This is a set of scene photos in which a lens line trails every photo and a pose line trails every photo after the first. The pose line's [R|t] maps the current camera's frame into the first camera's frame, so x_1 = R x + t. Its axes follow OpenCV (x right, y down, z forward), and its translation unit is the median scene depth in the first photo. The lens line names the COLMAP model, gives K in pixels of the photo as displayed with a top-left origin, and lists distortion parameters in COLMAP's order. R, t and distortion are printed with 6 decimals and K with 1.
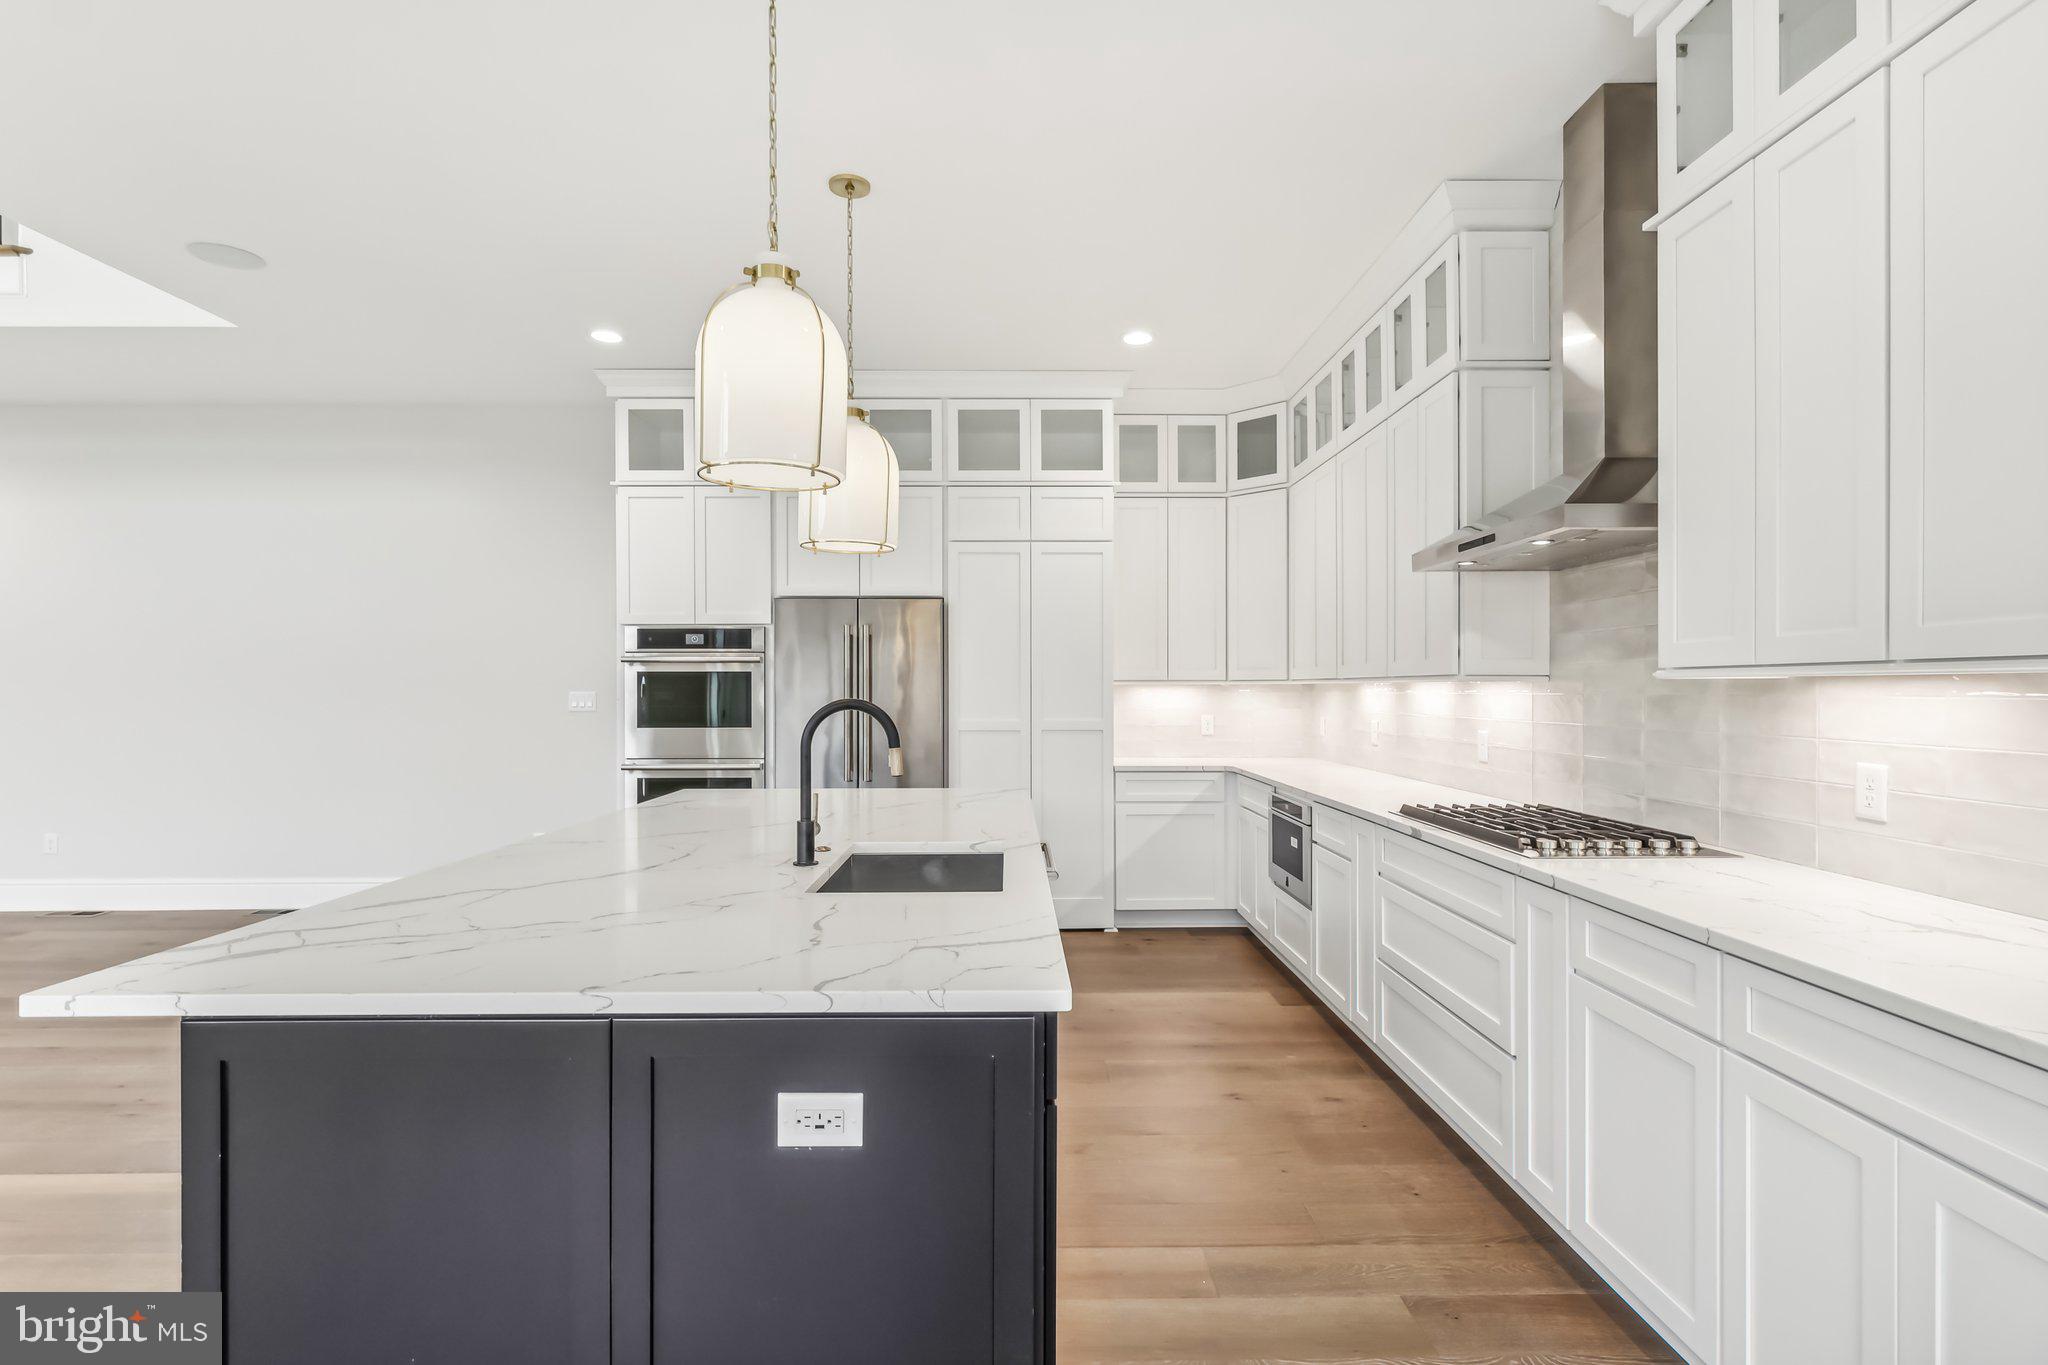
lens RADIAL K [[977.7, 0, 1022.8], [0, 977.7, 692.9], [0, 0, 1]] dist [-0.001177, 0.002172]
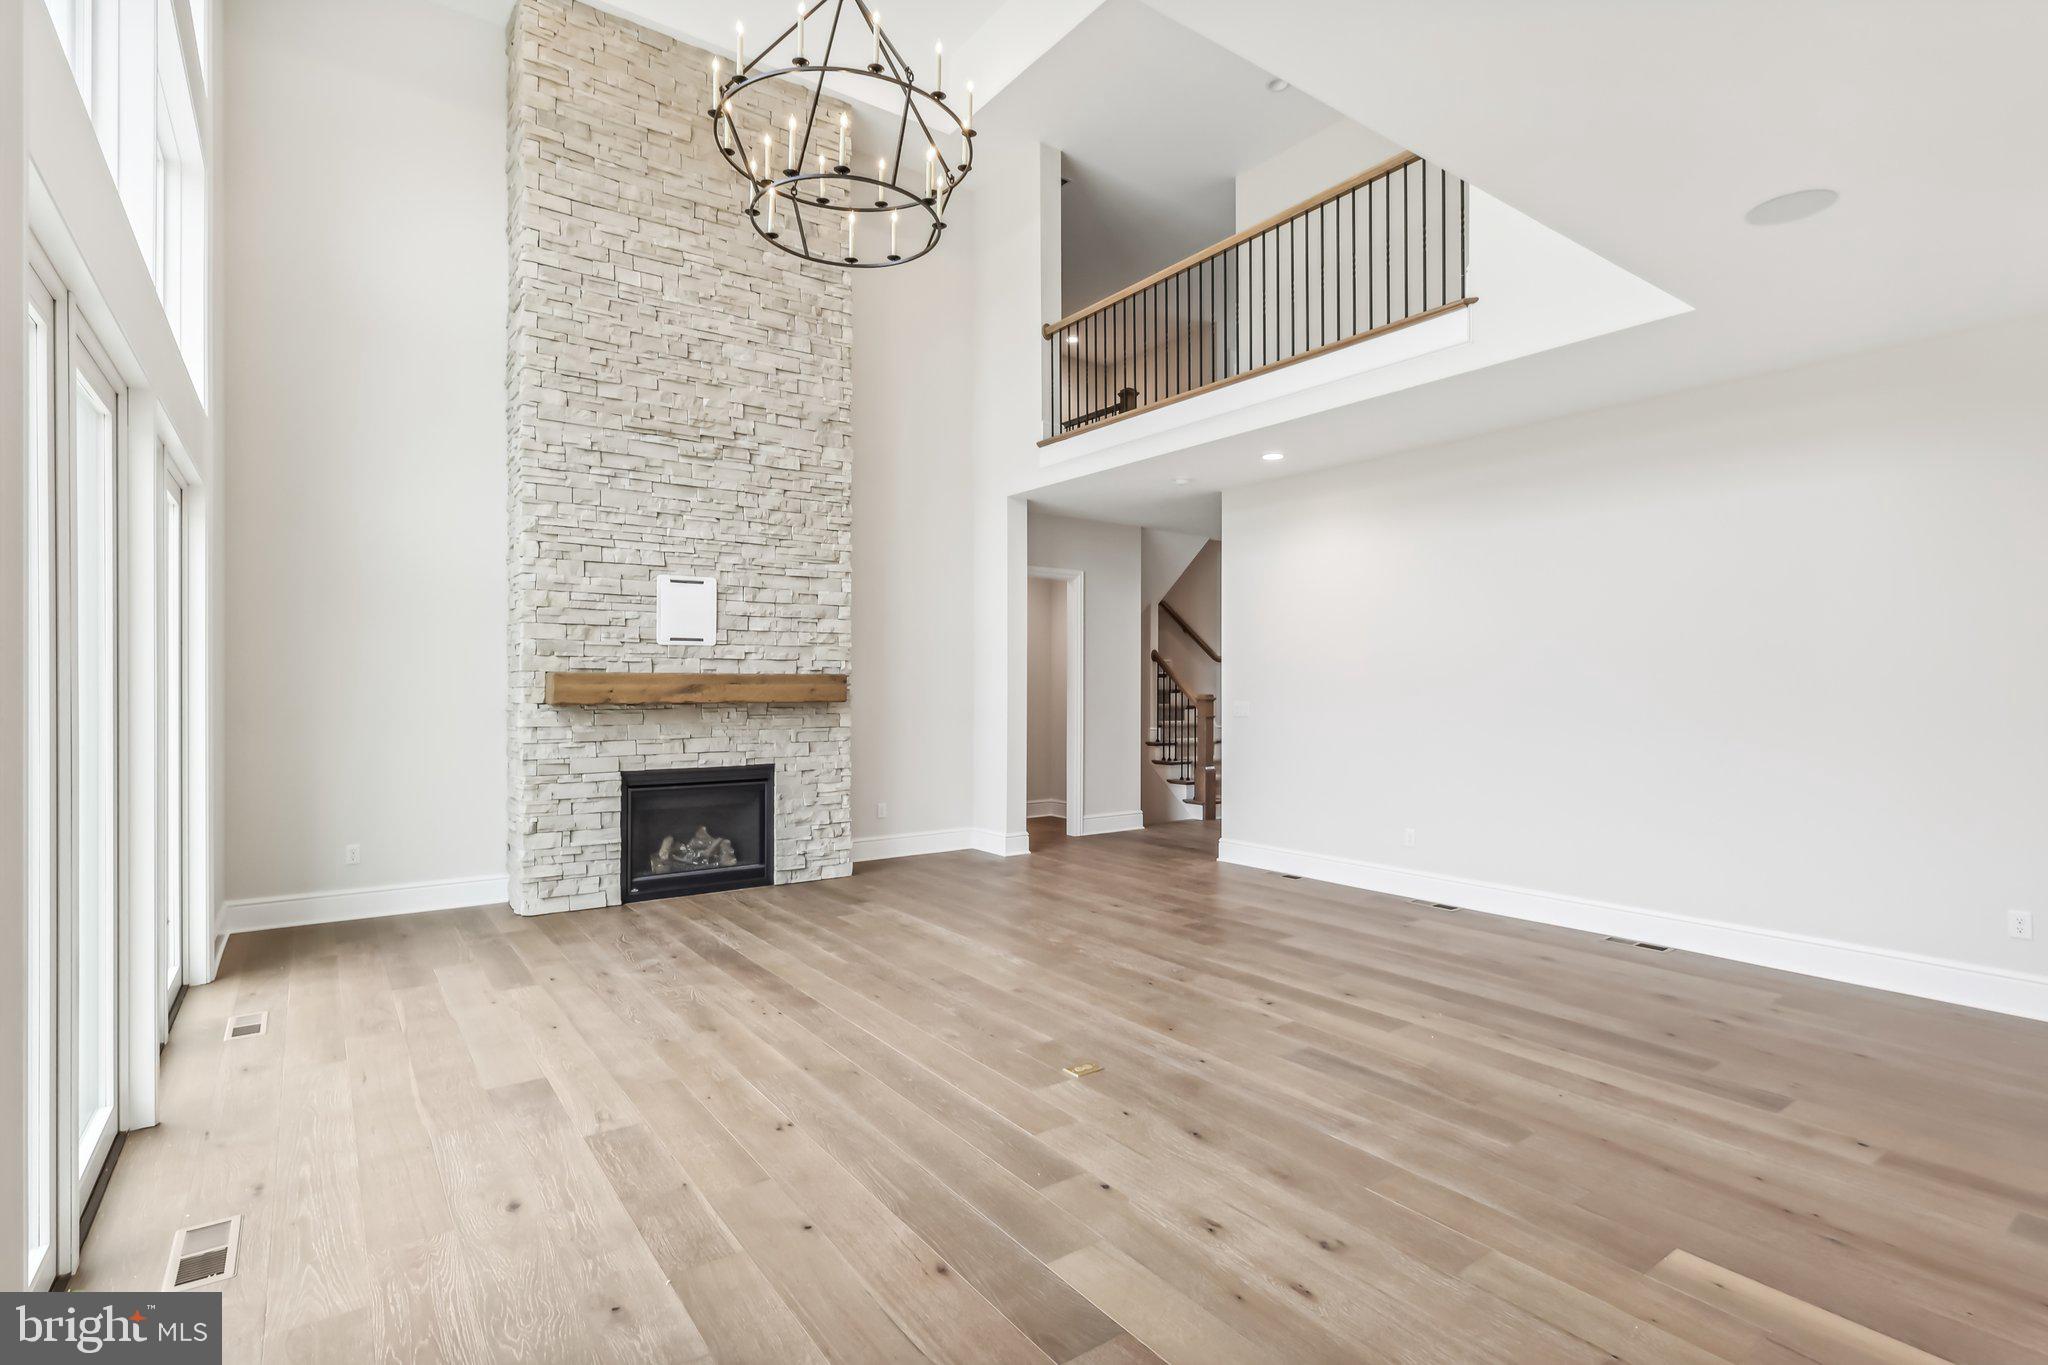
lens RADIAL K [[977.7, 0, 1019.8], [0, 977.7, 681.4], [0, 0, 1]] dist [-0.001177, 0.002172]
pose [[0.578177, -0.001960, -0.815909, -0.370349], [-0.004736, 0.999972, -0.005758, -0.019566], [0.815898, 0.007193, 0.578152, -0.024695]]
